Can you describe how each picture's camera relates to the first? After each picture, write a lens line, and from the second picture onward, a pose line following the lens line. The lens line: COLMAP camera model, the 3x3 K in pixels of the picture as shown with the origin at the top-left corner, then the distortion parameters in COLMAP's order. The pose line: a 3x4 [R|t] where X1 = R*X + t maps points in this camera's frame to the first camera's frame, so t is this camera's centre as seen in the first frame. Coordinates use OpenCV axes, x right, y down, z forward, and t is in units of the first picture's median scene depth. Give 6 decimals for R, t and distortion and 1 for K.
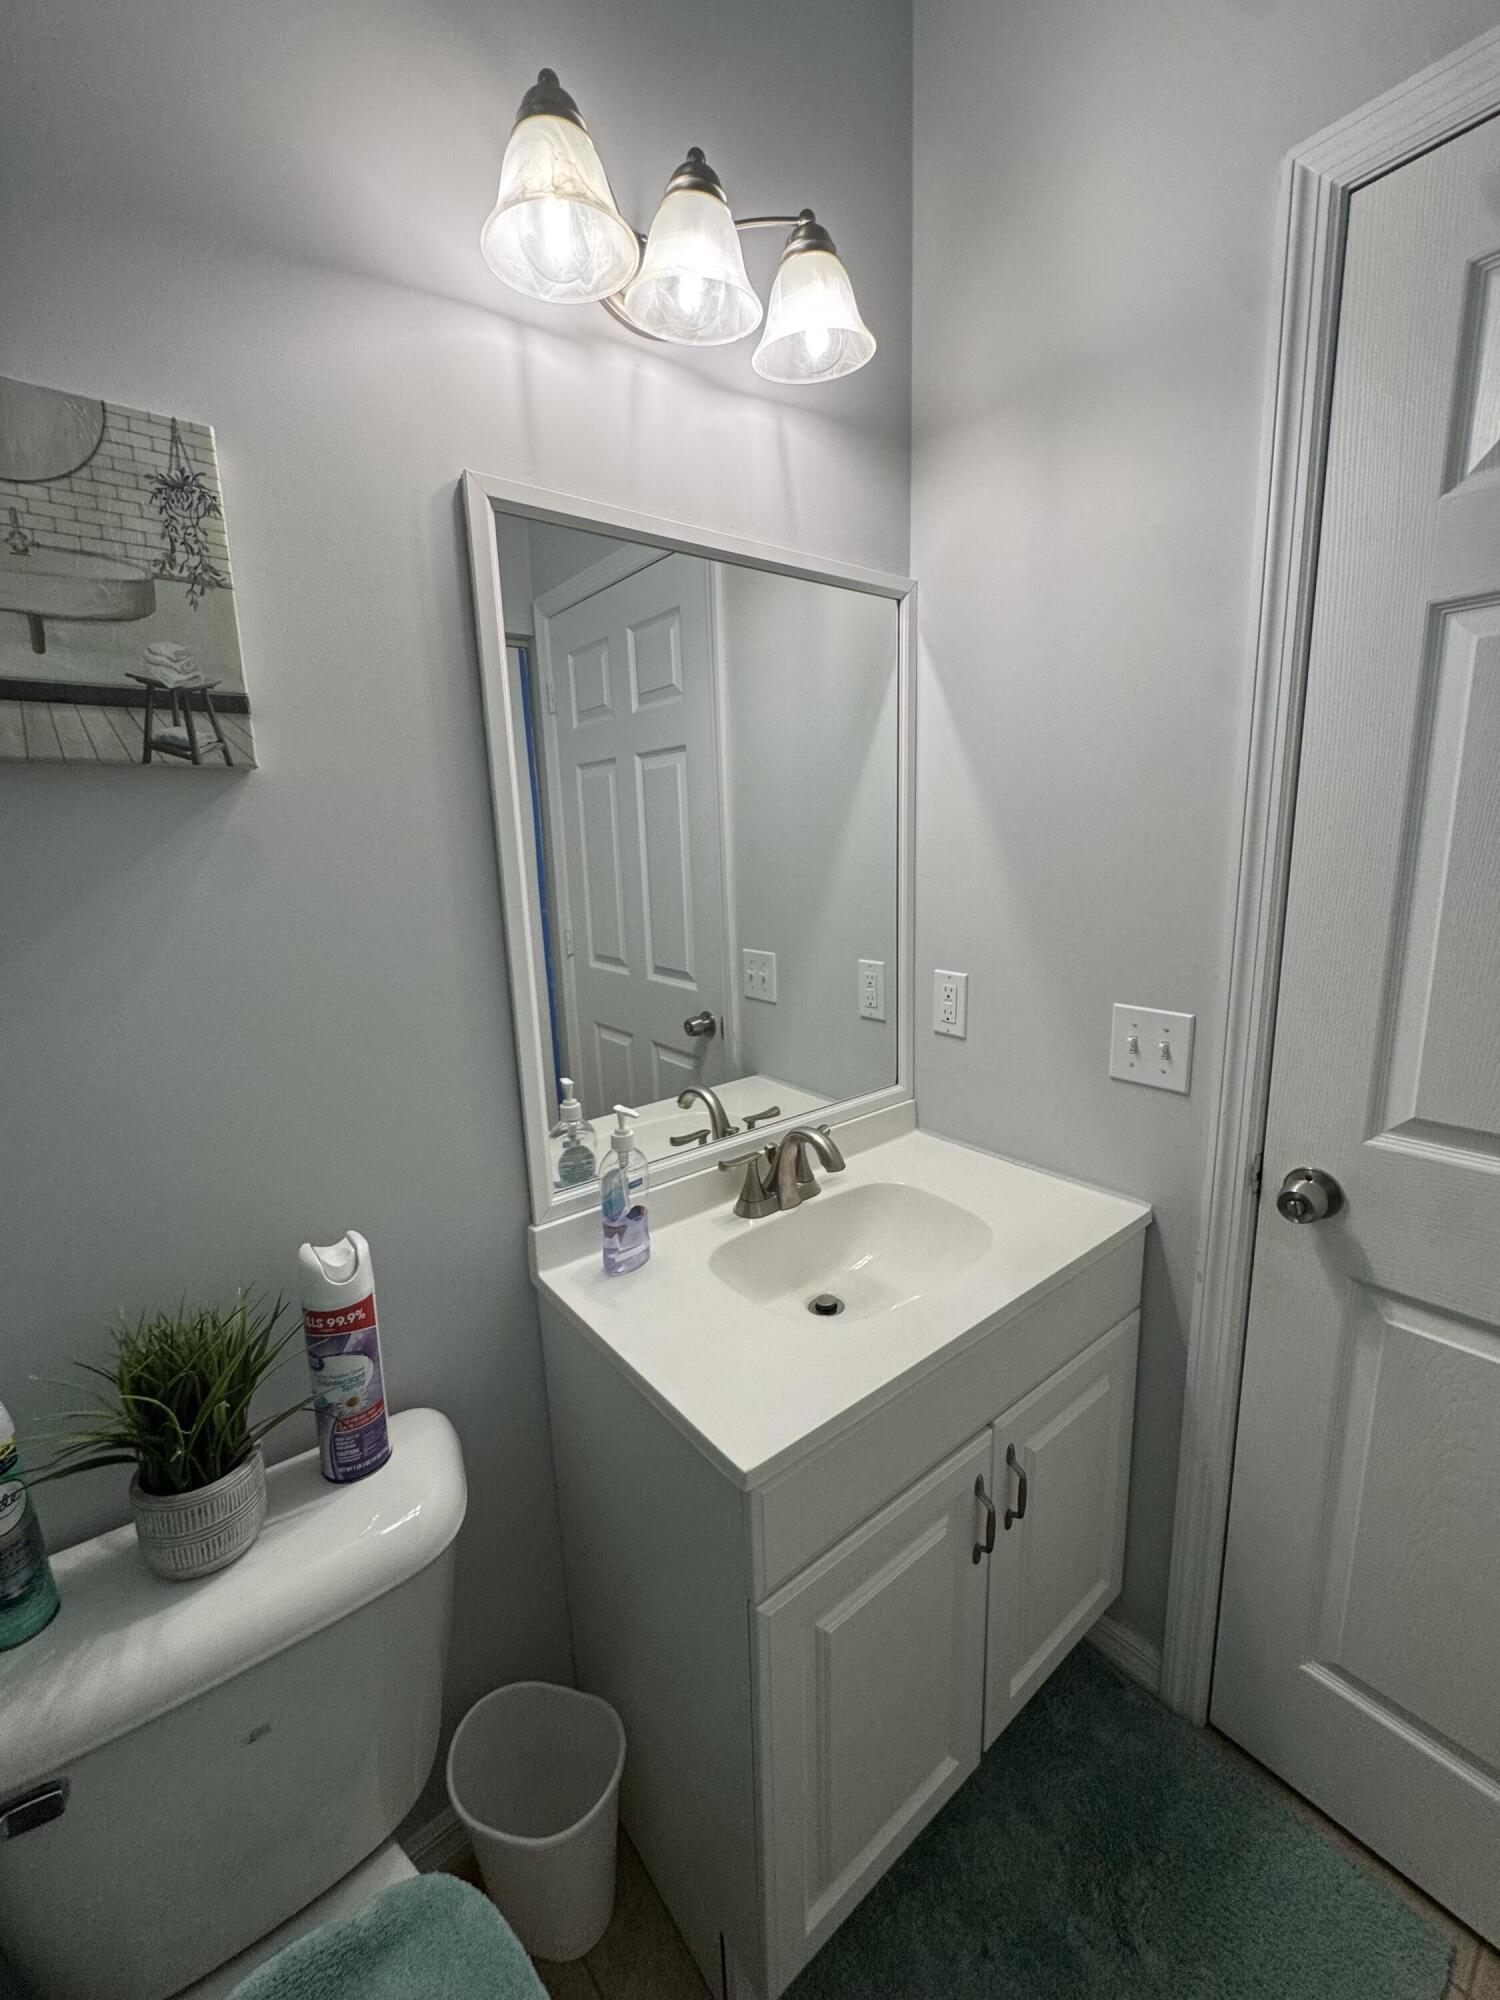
lens RADIAL K [[802.2, 0, 750.0], [0, 802.2, 1000.0], [0, 0, 1]] dist [-0.005089, 0.000412]
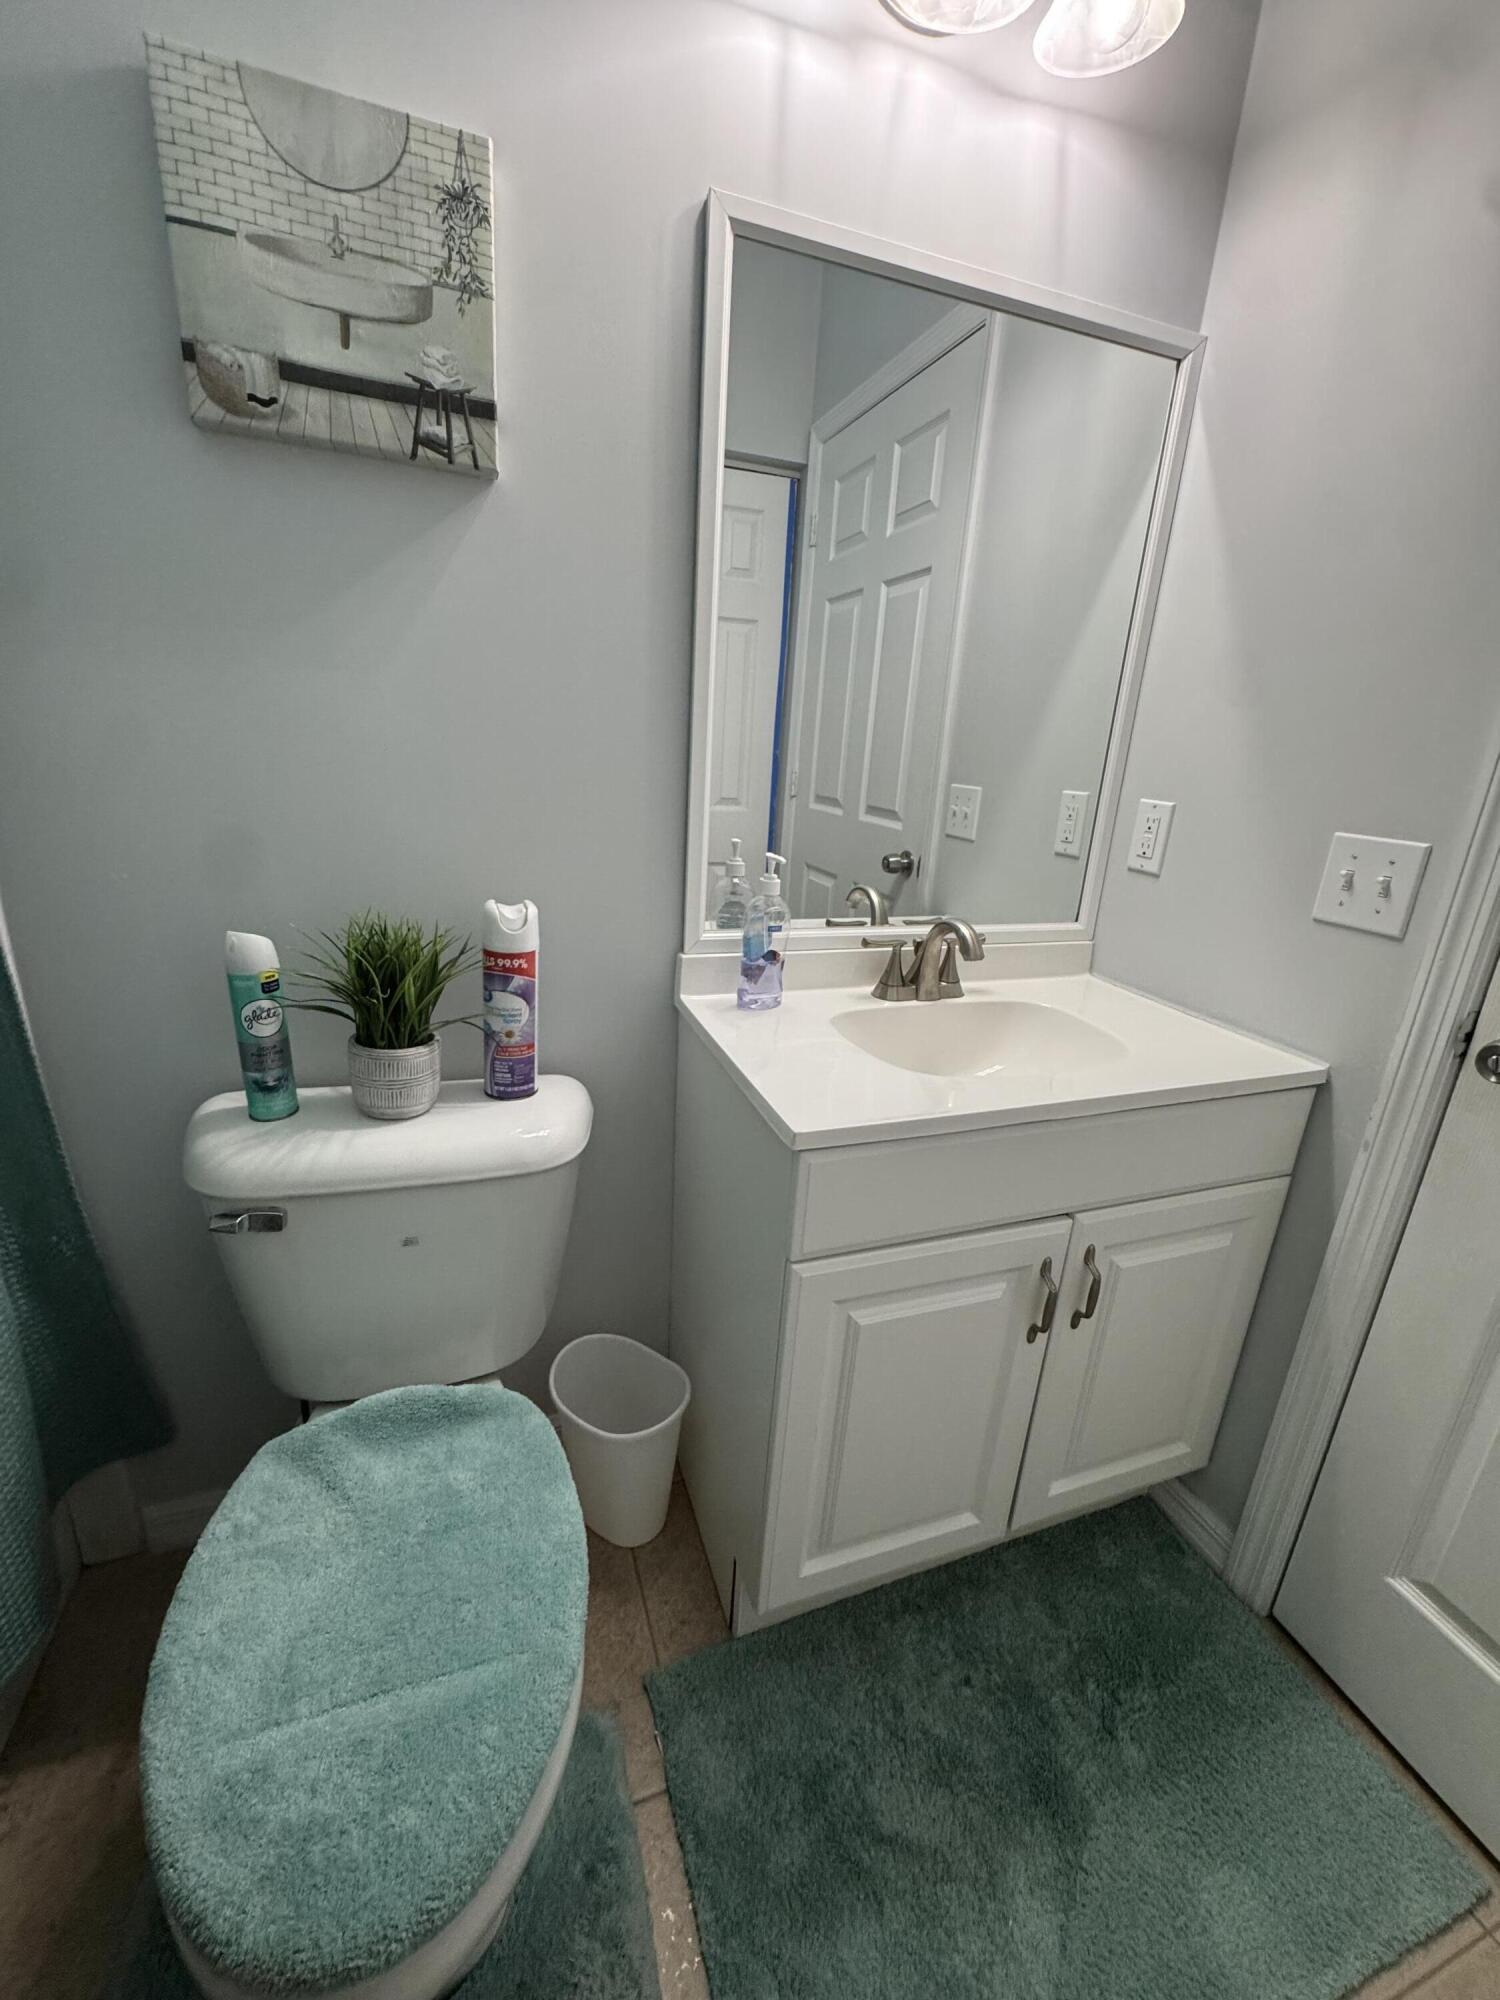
lens RADIAL K [[802.2, 0, 750.0], [0, 802.2, 1000.0], [0, 0, 1]] dist [-0.005089, 0.000412]
pose [[0.942459, 0.182744, -0.279957, 0.150871], [-0.152149, 0.980091, 0.127562, 0.198365], [0.297695, -0.077627, 0.951500, -0.042861]]
